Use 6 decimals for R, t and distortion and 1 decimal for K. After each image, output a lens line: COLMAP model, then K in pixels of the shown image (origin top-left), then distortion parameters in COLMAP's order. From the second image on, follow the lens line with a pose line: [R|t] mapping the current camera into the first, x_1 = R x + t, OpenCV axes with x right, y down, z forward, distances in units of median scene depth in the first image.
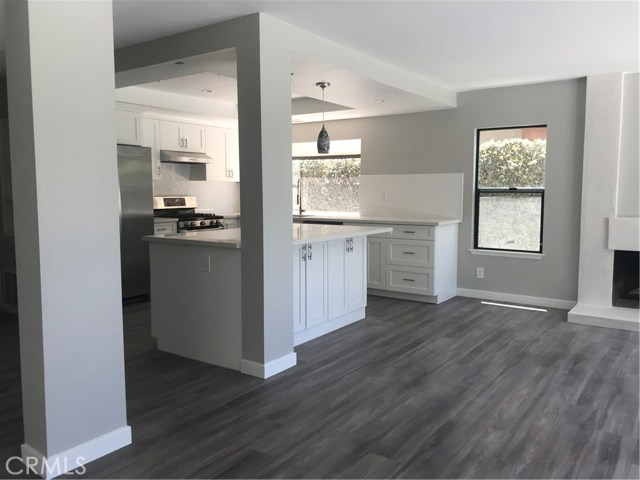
lens RADIAL K [[526.0, 0, 328.2], [0, 526.0, 232.3], [0, 0, 1]] dist [0.027204, -0.010031]
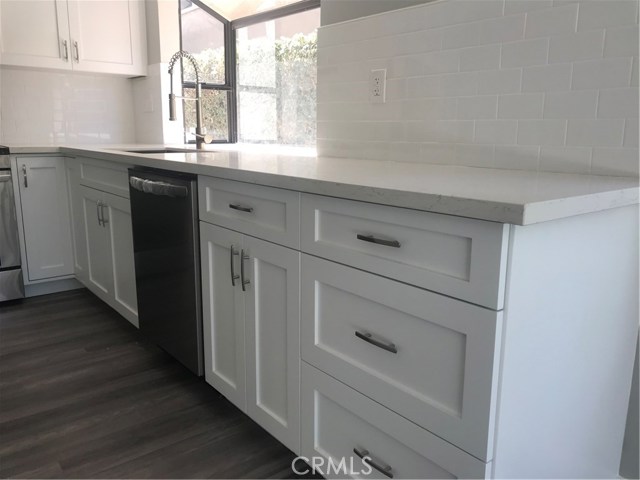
lens RADIAL K [[526.0, 0, 328.2], [0, 526.0, 232.3], [0, 0, 1]] dist [0.027204, -0.010031]
pose [[0.961066, 0.061671, -0.269350, 0.192111], [-0.031311, 0.992803, 0.115596, -0.025857], [0.274540, -0.102662, 0.956080, 0.818111]]
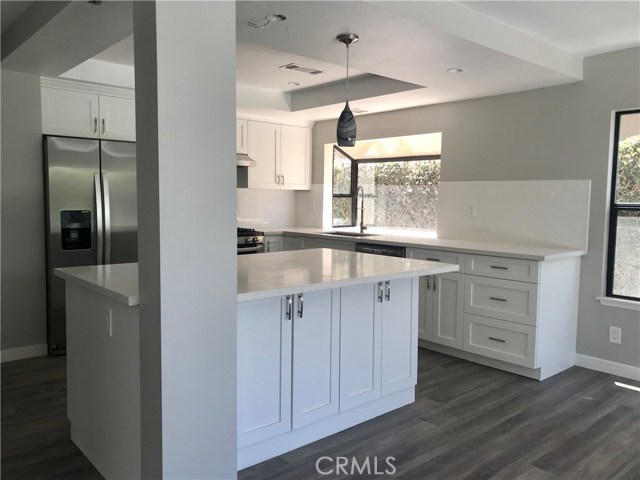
lens RADIAL K [[524.4, 0, 321.2], [0, 524.4, 233.4], [0, 0, 1]] dist [-0.001709, -0.008401]
pose [[0.968516, 0.030620, -0.247059, 0.100803], [-0.033818, 0.999390, -0.008708, -0.030576], [0.246642, 0.016789, 0.968961, 0.308351]]
